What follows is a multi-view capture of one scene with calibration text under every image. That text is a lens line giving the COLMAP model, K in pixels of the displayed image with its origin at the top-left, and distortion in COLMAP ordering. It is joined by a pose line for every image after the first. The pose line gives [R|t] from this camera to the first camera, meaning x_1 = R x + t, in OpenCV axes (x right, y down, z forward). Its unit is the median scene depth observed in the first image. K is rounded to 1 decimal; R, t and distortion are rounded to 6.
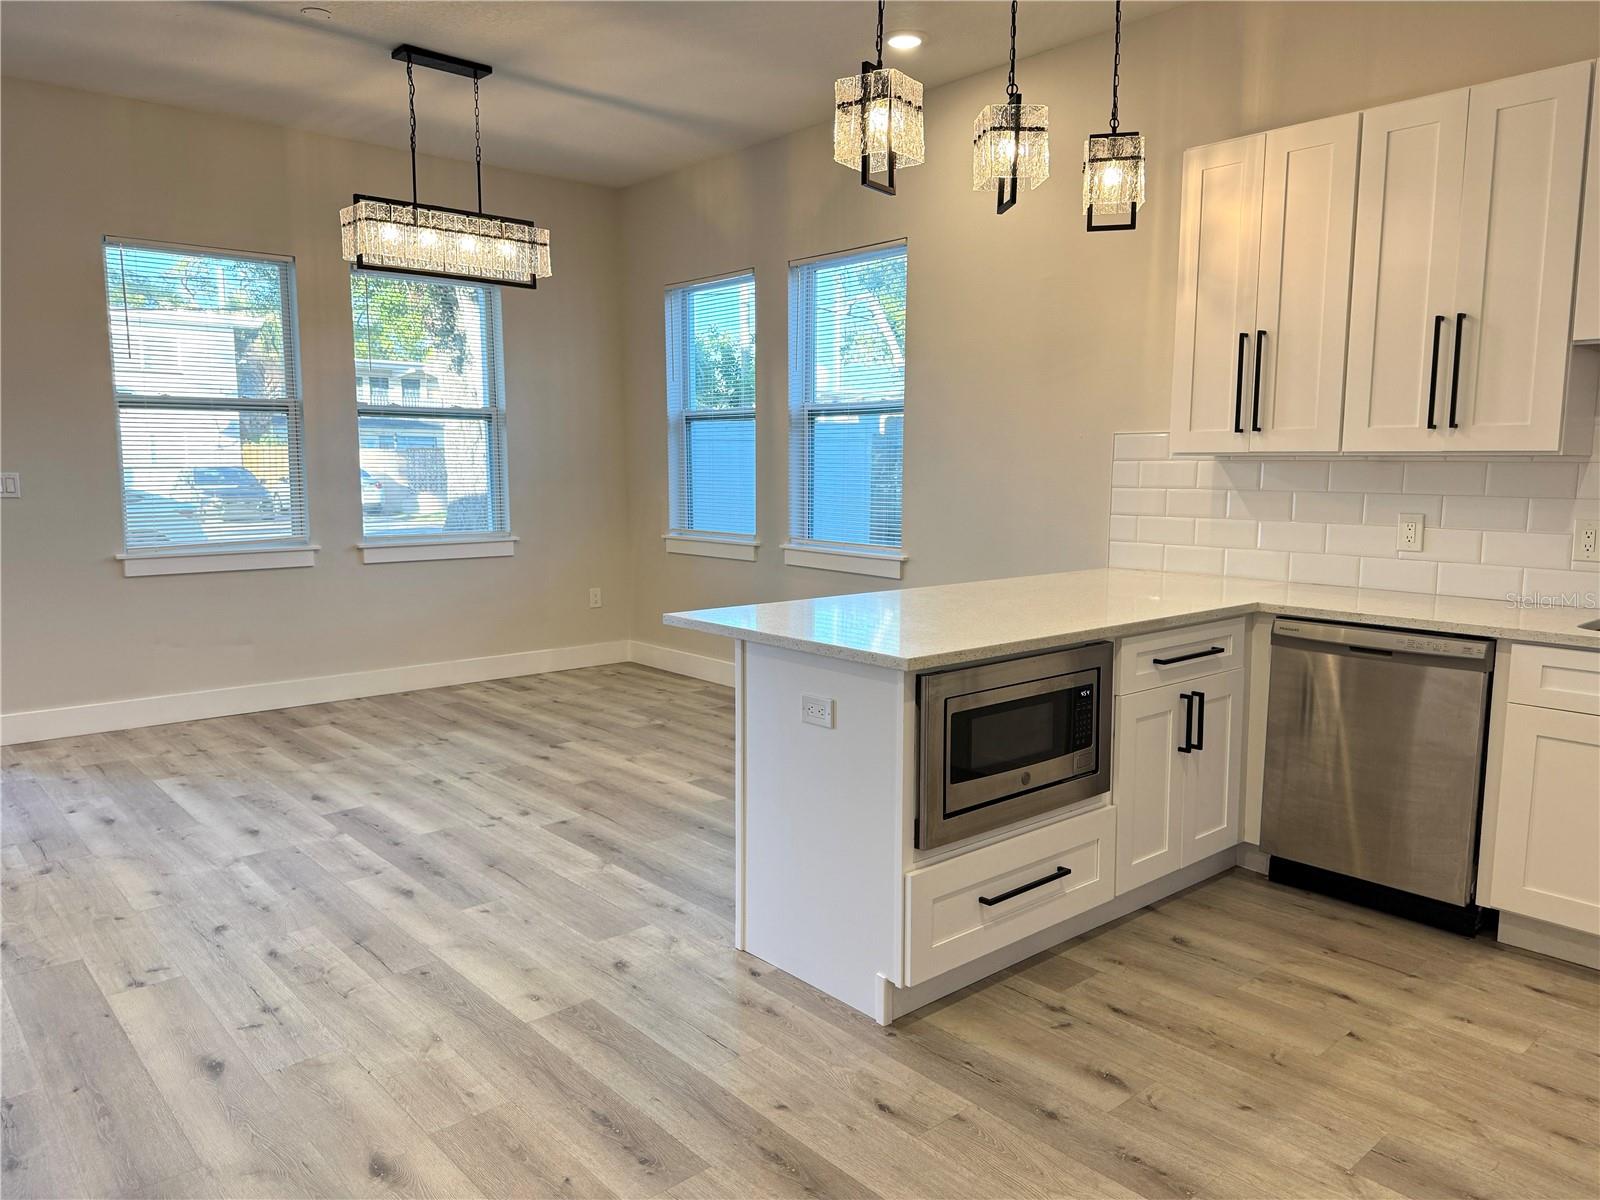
lens RADIAL K [[1136.2, 0, 807.5], [0, 1136.2, 601.2], [0, 0, 1]] dist [0.039419, -0.049975]
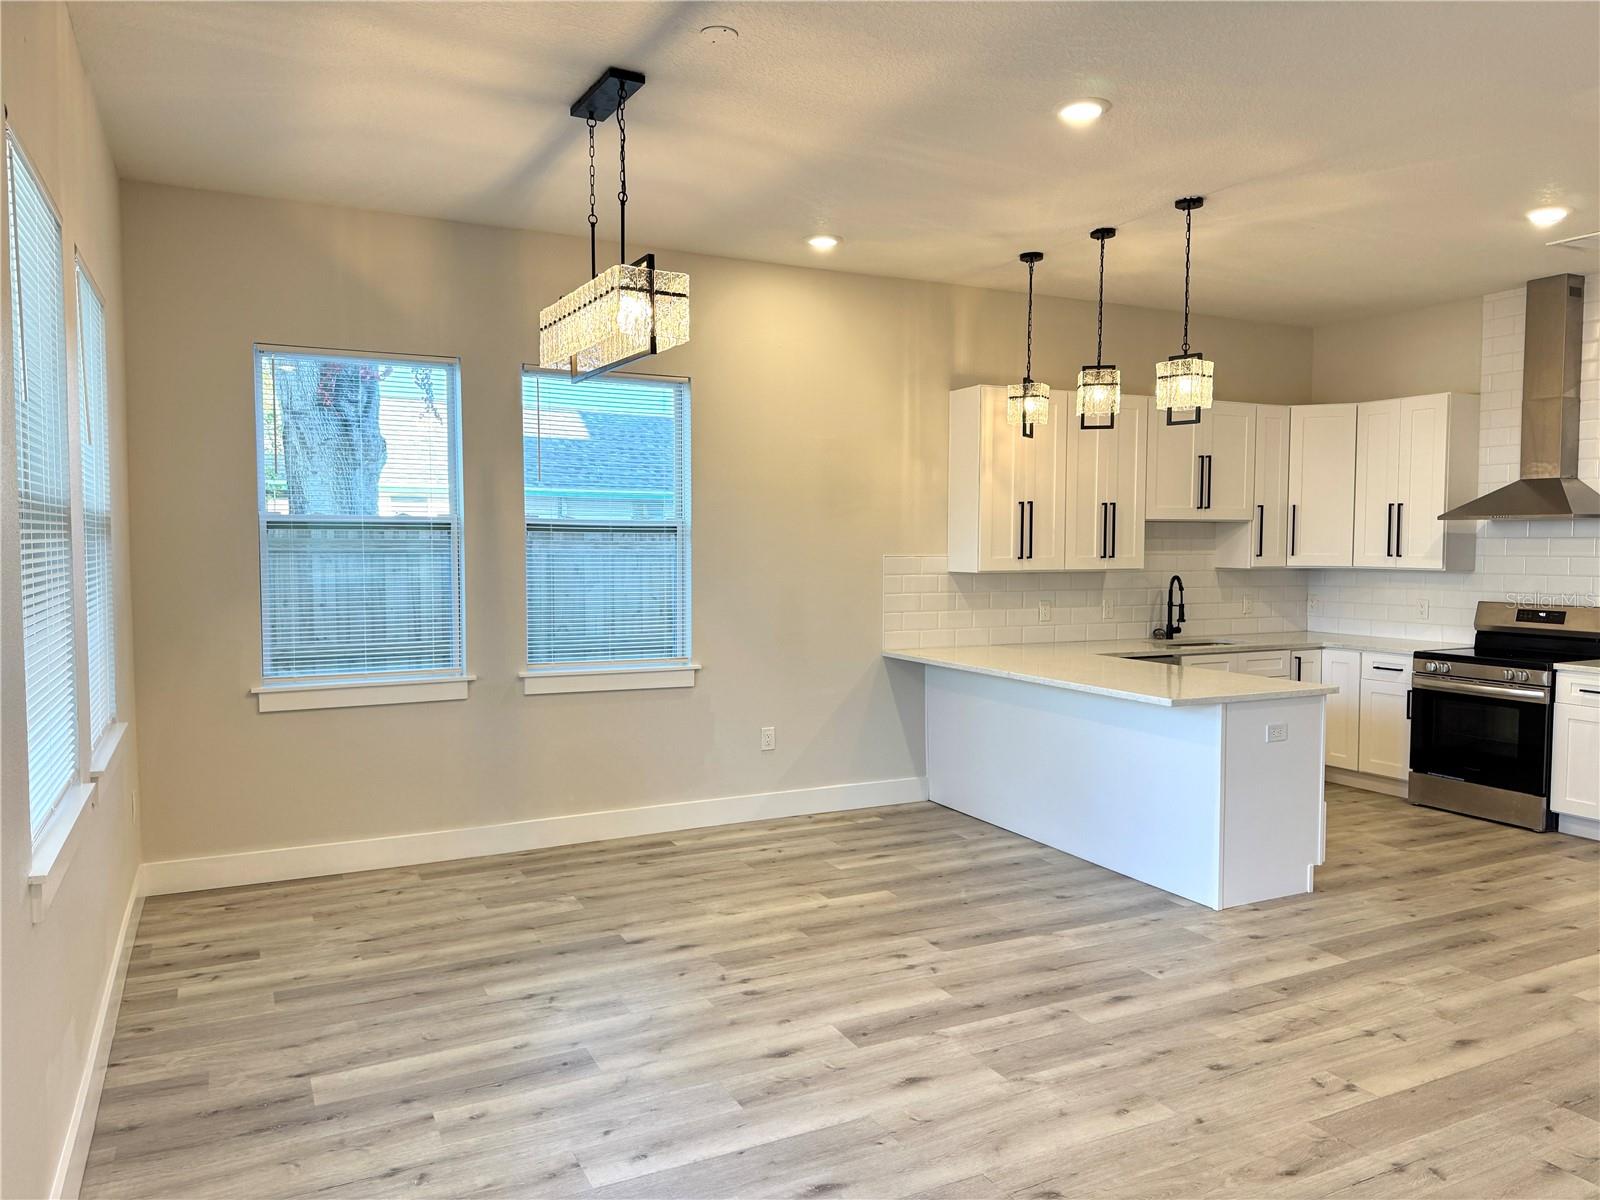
lens RADIAL K [[1136.2, 0, 807.5], [0, 1136.2, 601.2], [0, 0, 1]] dist [0.039419, -0.049975]
pose [[0.247246, -0.052912, 0.967507, -1.343416], [0.118288, 0.992688, 0.024061, -0.165700], [-0.961705, 0.108496, 0.251697, 0.899985]]
